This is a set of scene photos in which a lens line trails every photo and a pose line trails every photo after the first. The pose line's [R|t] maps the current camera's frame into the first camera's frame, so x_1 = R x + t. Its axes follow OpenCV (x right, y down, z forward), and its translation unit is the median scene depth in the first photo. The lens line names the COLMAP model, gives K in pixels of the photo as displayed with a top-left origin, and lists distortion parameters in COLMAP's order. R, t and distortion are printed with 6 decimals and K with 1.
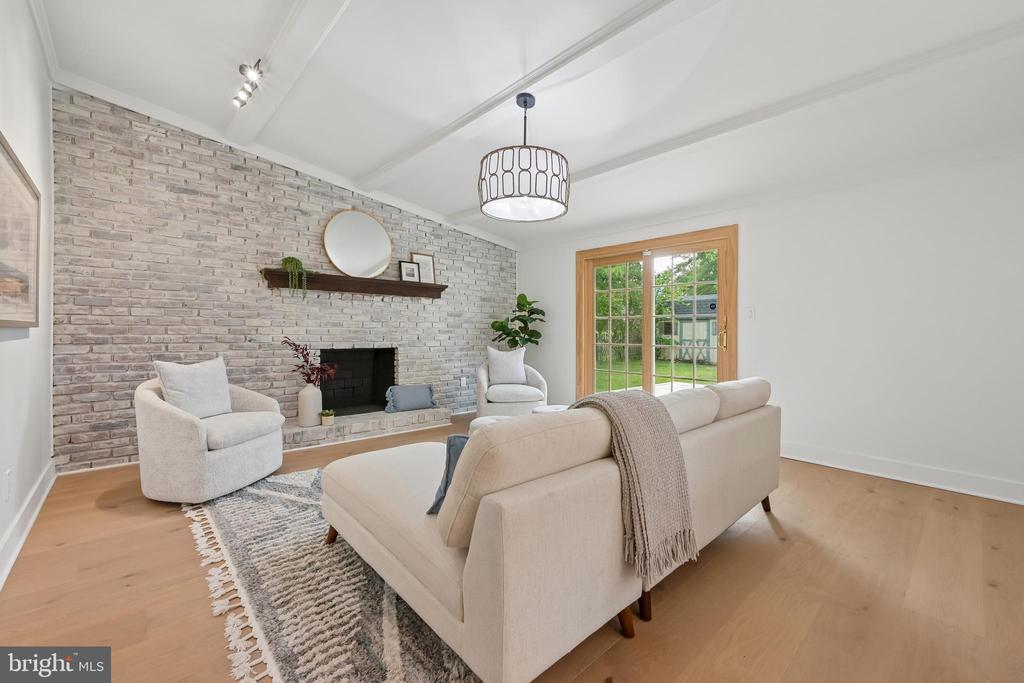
lens RADIAL K [[415.5, 0, 513.1], [0, 415.5, 335.8], [0, 0, 1]] dist [0.001302, 0.000065]
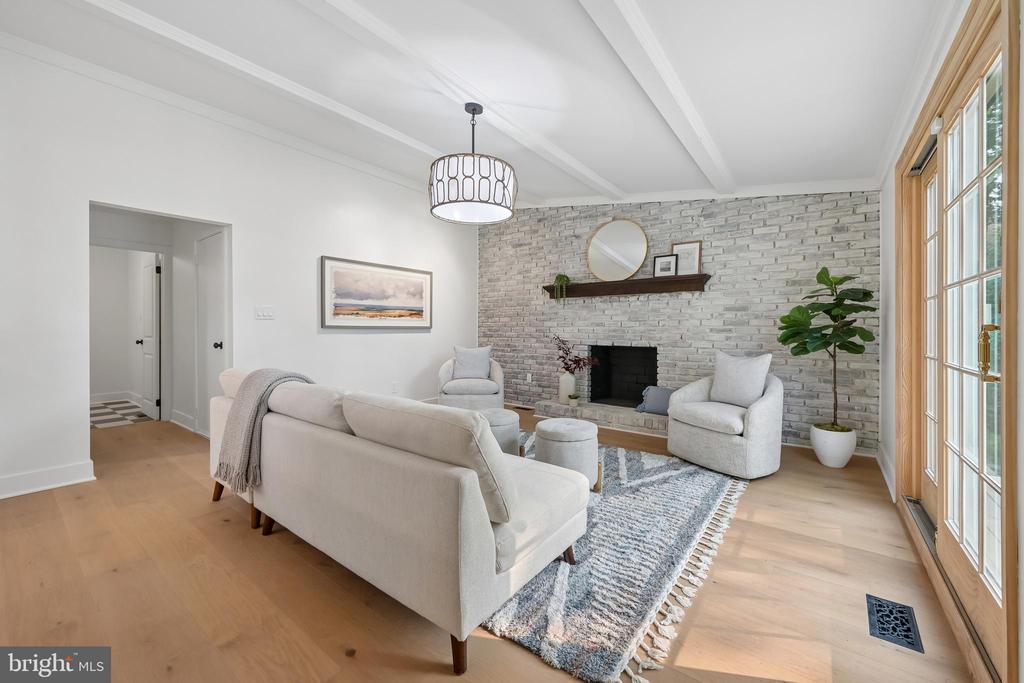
lens RADIAL K [[415.5, 0, 511.3], [0, 415.5, 332.7], [0, 0, 1]] dist [0.001302, 0.000065]
pose [[0.172602, 0.006038, -0.984973, 0.636192], [-0.006775, 0.999965, 0.004943, -0.007547], [0.984968, 0.005820, 0.172637, 0.523453]]
